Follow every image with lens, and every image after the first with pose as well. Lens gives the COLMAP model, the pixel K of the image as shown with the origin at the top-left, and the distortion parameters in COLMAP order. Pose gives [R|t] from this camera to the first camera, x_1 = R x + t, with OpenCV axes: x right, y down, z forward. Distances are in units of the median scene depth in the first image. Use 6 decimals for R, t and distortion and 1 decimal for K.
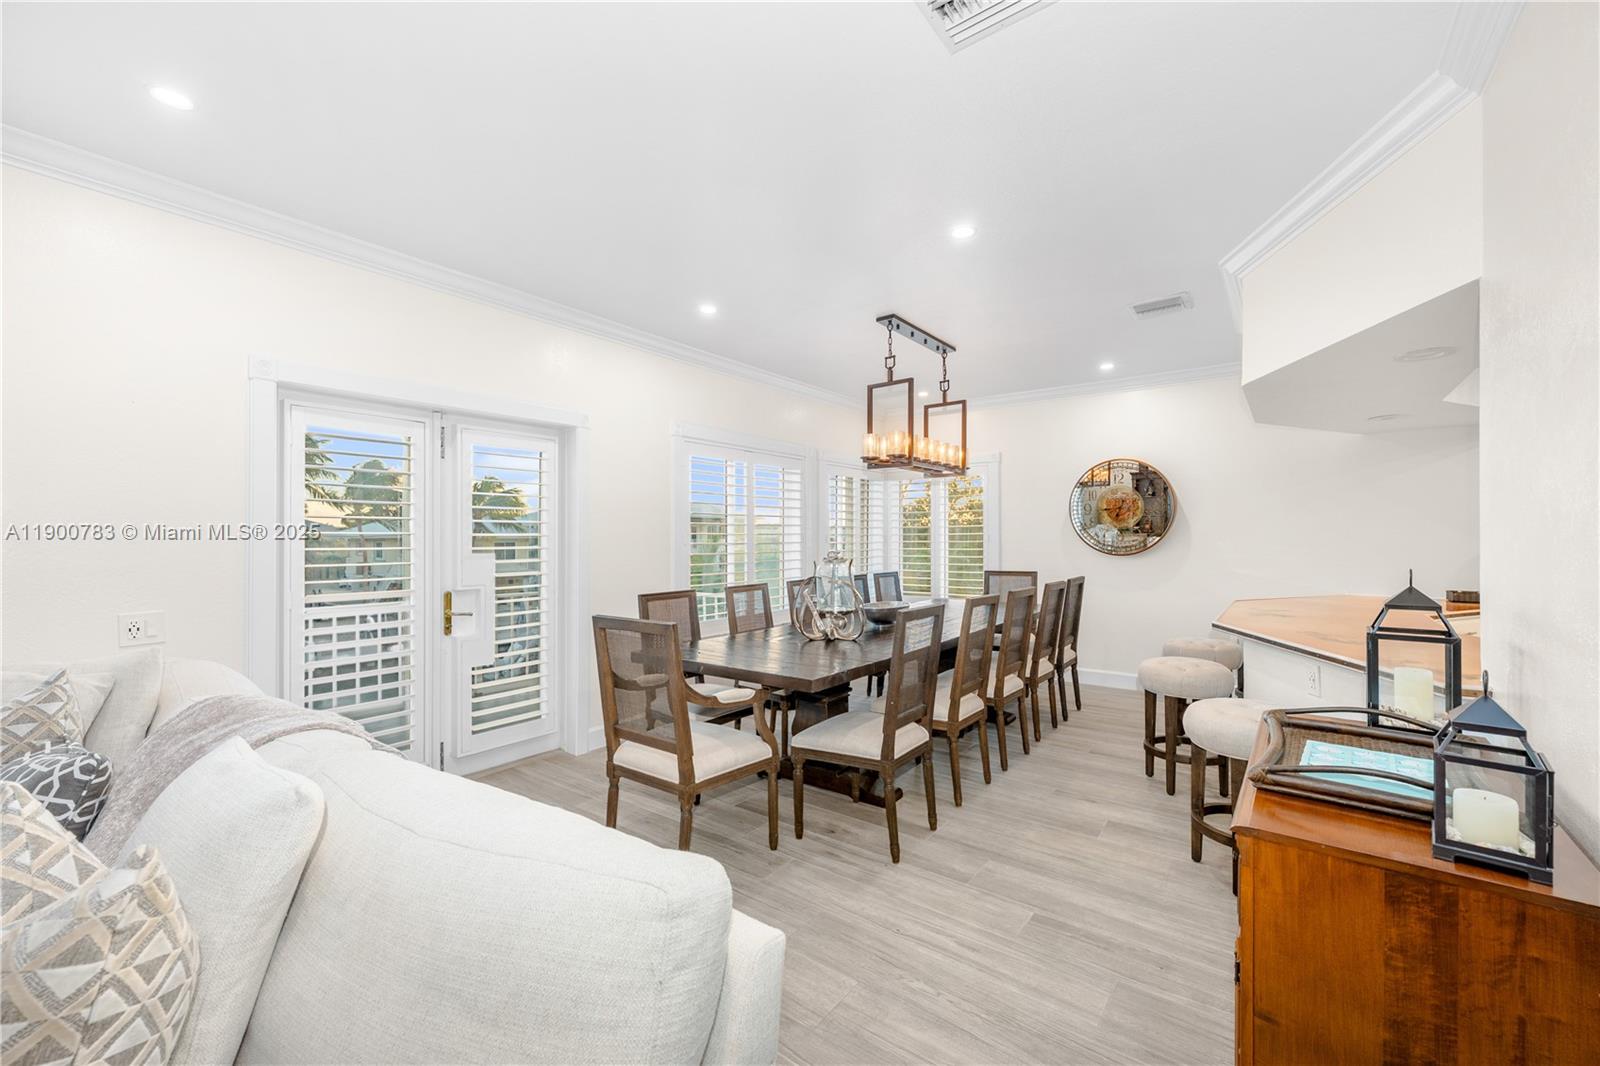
lens RADIAL K [[650.8, 0, 790.6], [0, 650.8, 533.4], [0, 0, 1]] dist [0.001877, 0.000851]
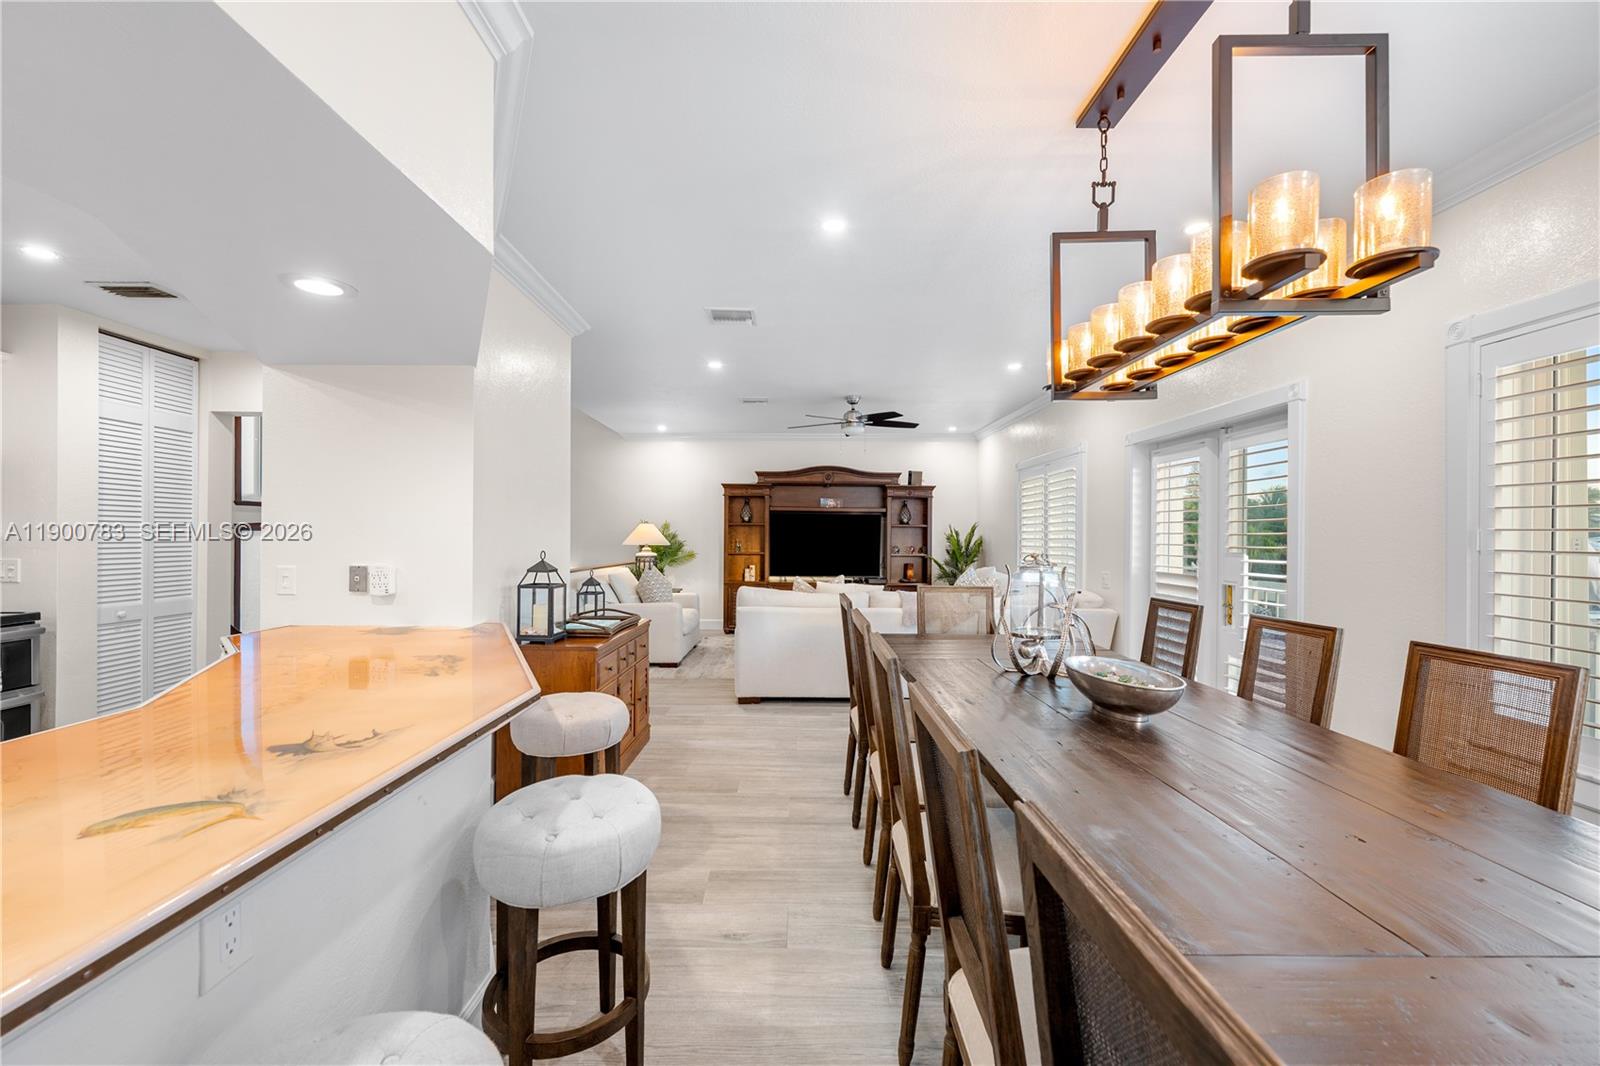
lens RADIAL K [[650.8, 0, 800.2], [0, 650.8, 536.1], [0, 0, 1]] dist [0.001877, 0.000851]
pose [[-0.786992, -0.005972, -0.616934, 0.865747], [-0.003571, 0.999980, -0.005125, 0.016659], [0.616952, -0.001830, -0.786998, 1.662773]]
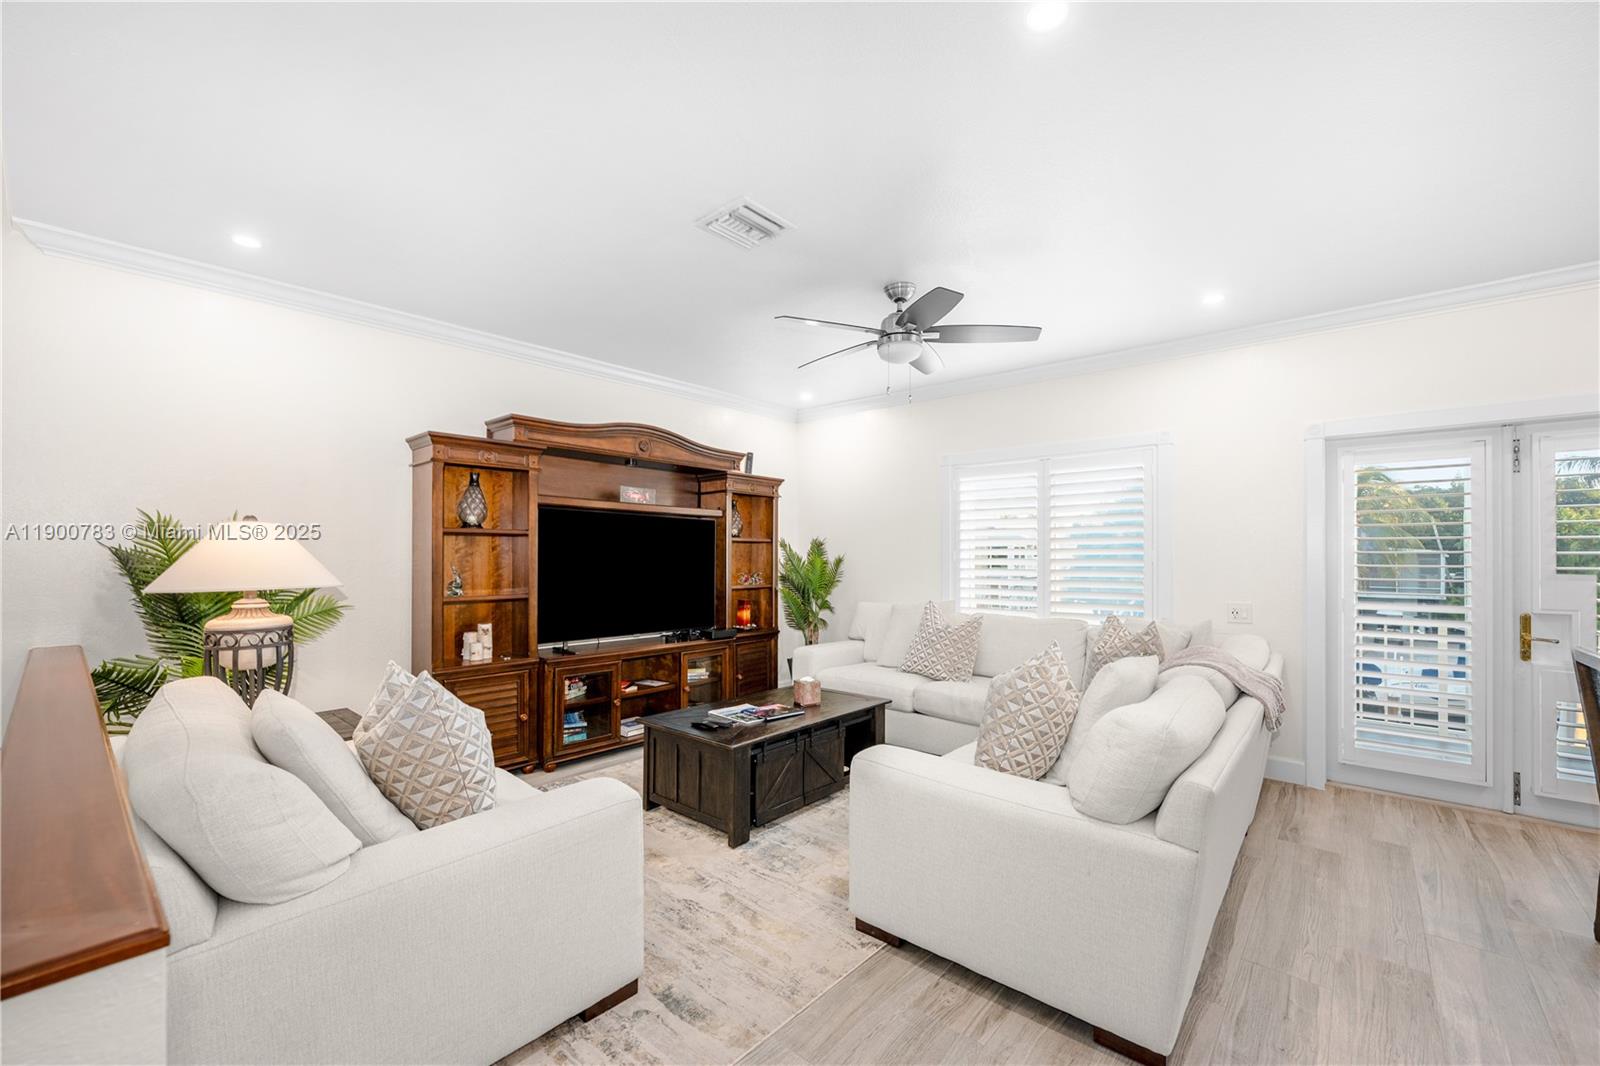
lens RADIAL K [[650.8, 0, 803.8], [0, 650.8, 555.5], [0, 0, 1]] dist [0.001877, 0.000851]
pose [[-0.046306, -0.001628, -0.998926, 0.524262], [0.004783, 0.999987, -0.001852, 0.002058], [0.998916, -0.004864, -0.046297, 0.006224]]
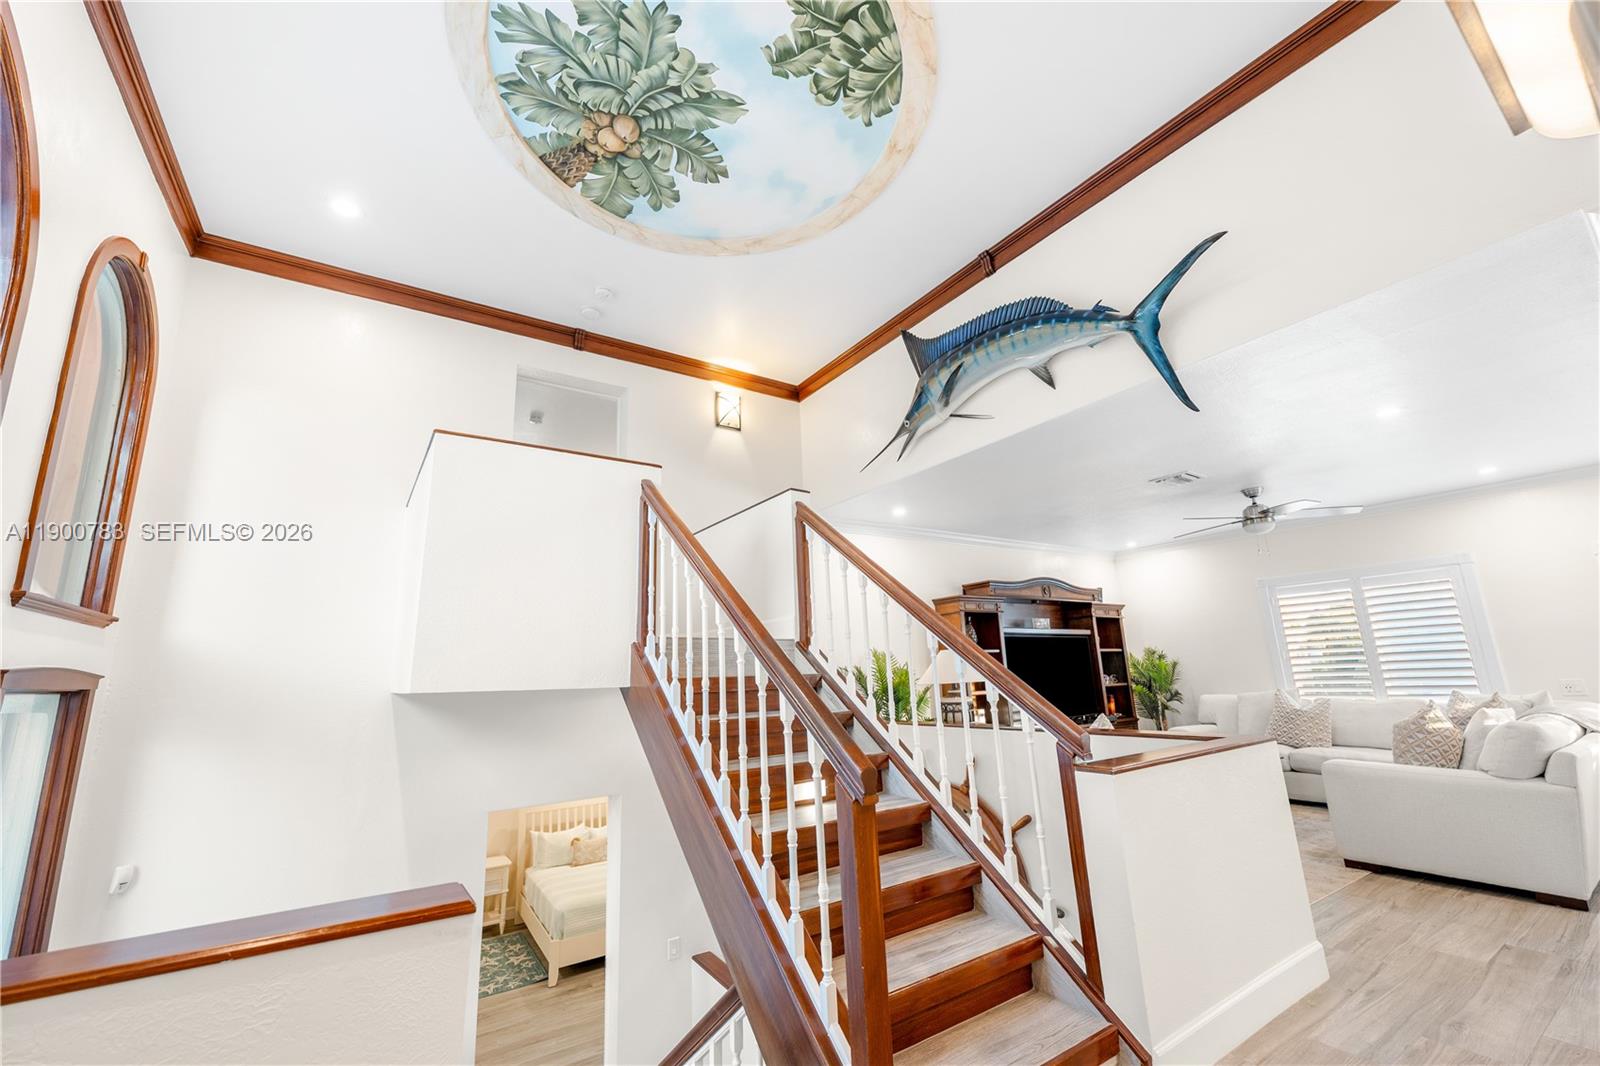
lens RADIAL K [[650.8, 0, 790.6], [0, 650.8, 537.5], [0, 0, 1]] dist [0.001877, 0.000851]
pose [[-0.310968, -0.190724, -0.931087, 1.474160], [0.042918, 0.975841, -0.214225, 0.013702], [0.949451, -0.106578, -0.295270, -0.570922]]
